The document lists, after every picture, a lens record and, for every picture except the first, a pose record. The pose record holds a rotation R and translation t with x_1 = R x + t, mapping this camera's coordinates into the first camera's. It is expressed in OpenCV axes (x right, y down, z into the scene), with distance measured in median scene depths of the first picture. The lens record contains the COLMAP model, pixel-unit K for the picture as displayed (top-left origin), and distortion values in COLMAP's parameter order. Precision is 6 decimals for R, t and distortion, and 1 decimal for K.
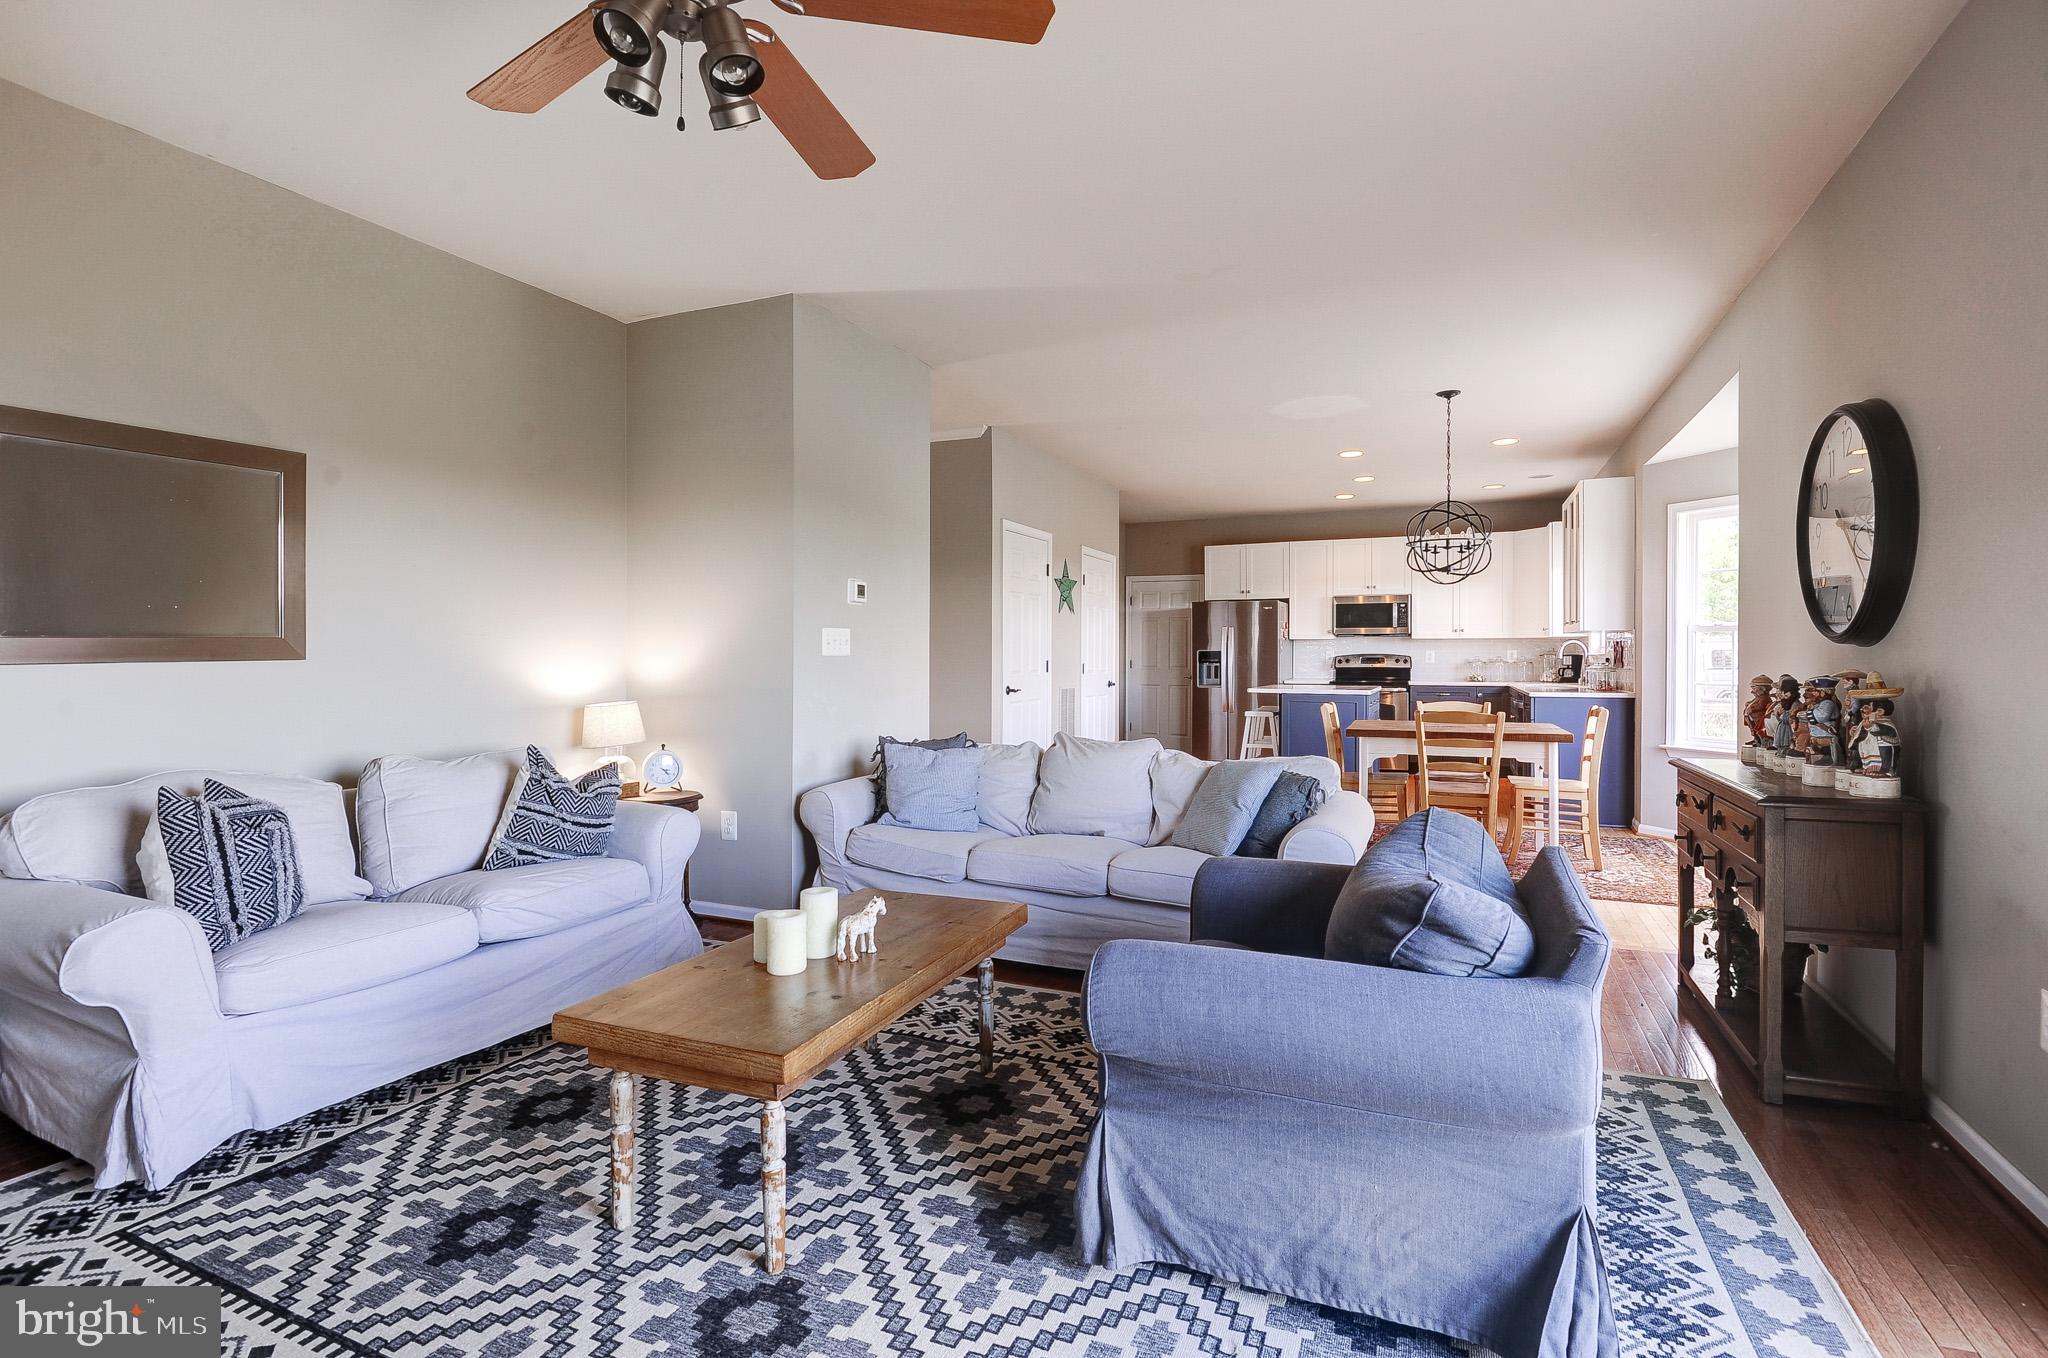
lens RADIAL K [[947.7, 0, 1031.8], [0, 947.7, 684.5], [0, 0, 1]] dist [0.001801, -0.014291]
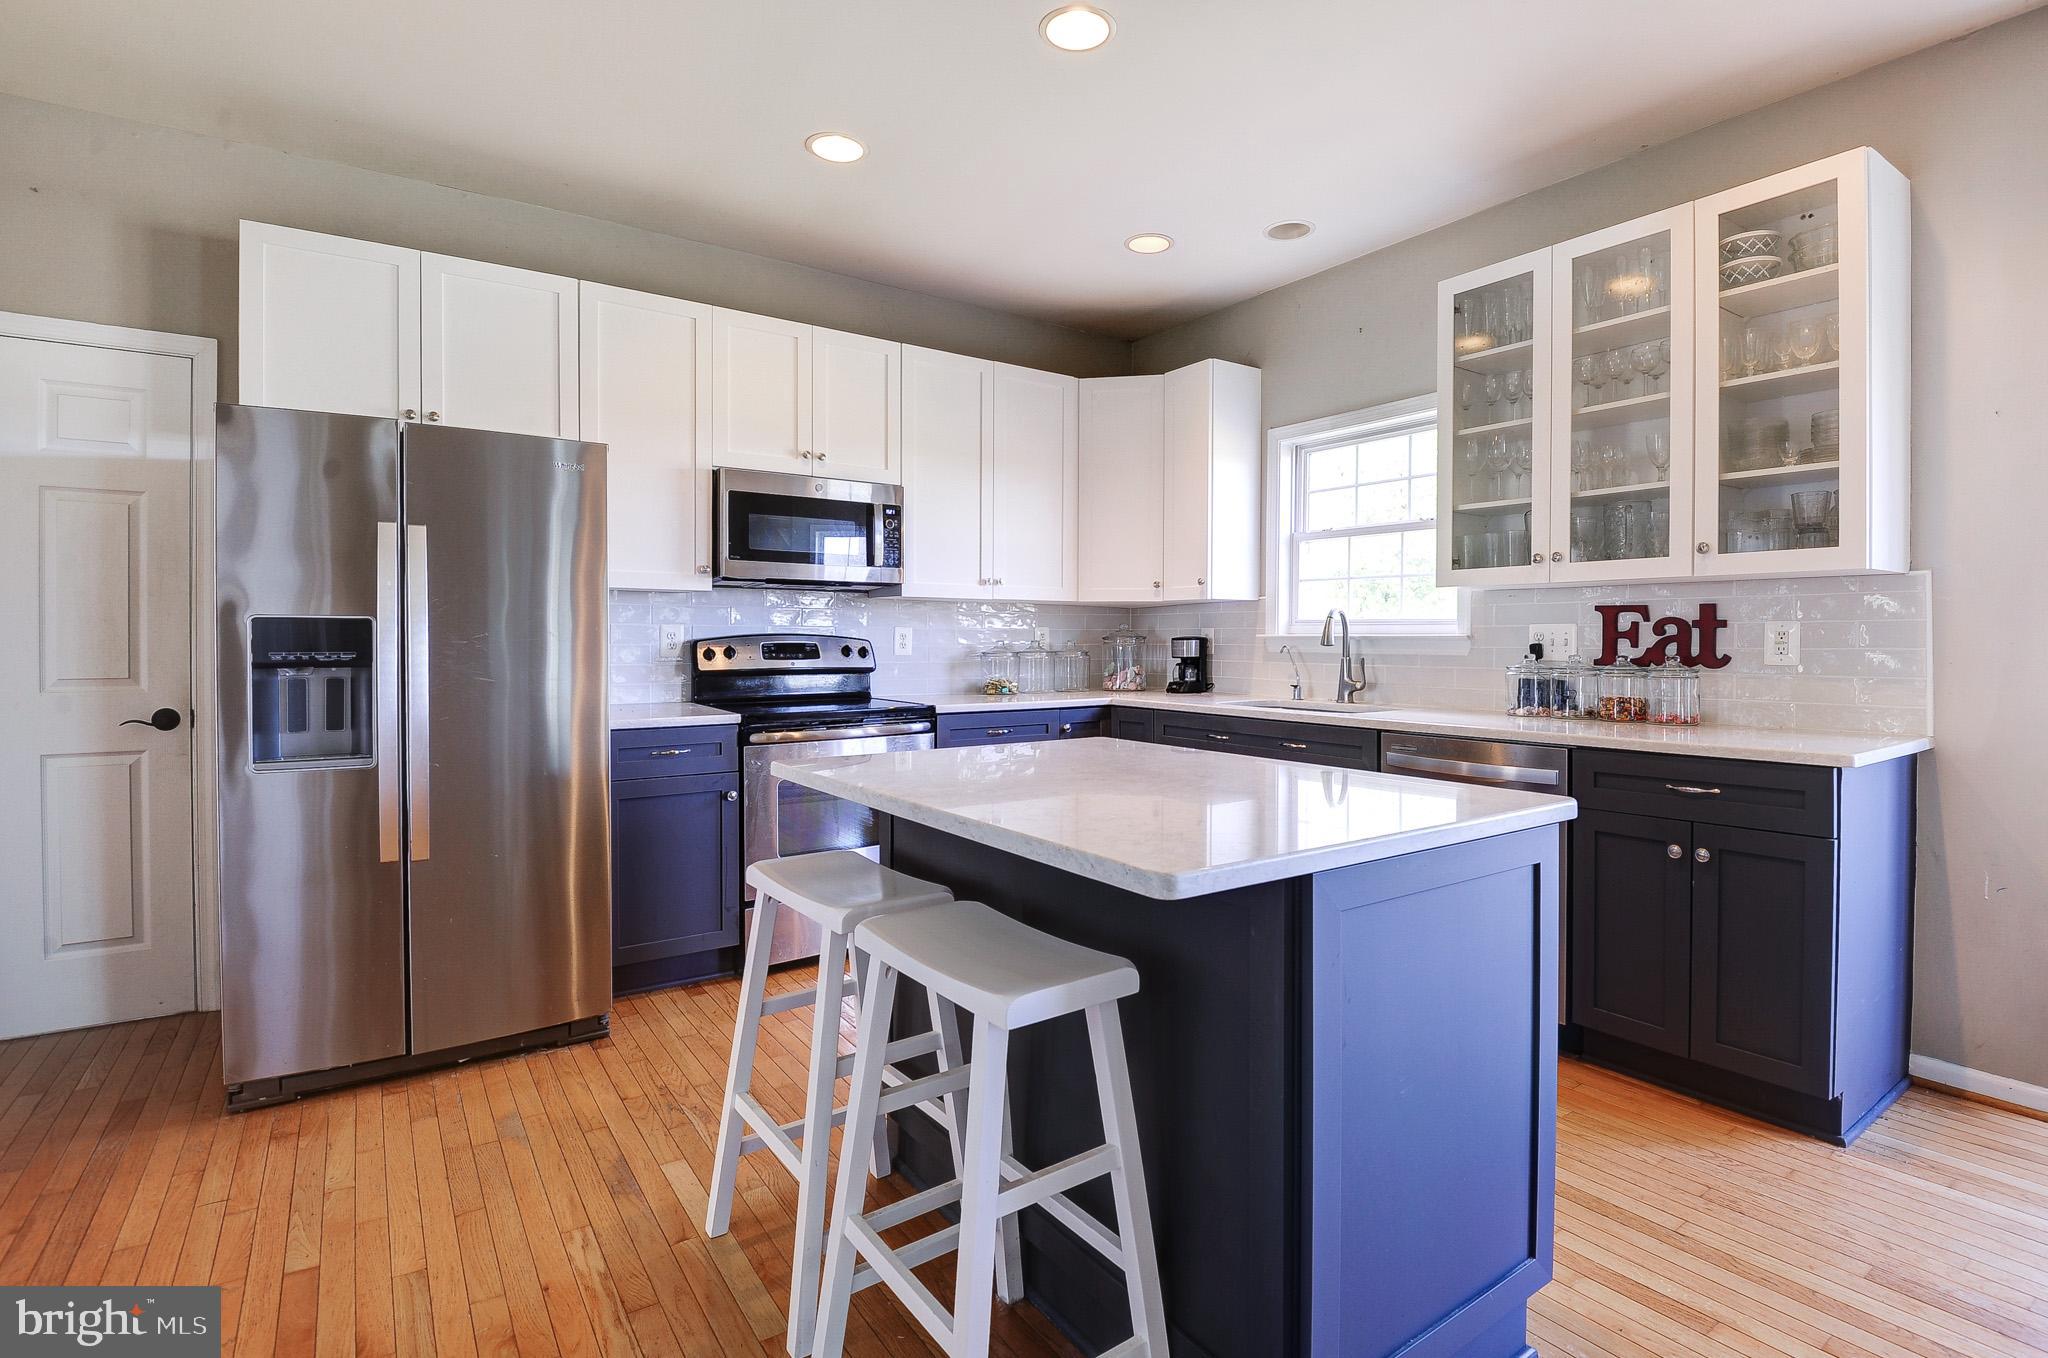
lens RADIAL K [[995.4, 0, 1045.1], [0, 995.4, 653.1], [0, 0, 1]] dist [-0.002081, -0.016545]
pose [[0.532295, -0.012900, 0.846461, 0.072066], [0.024839, 0.999691, -0.000385, -0.021783], [-0.846194, 0.021230, 0.532451, 0.703308]]
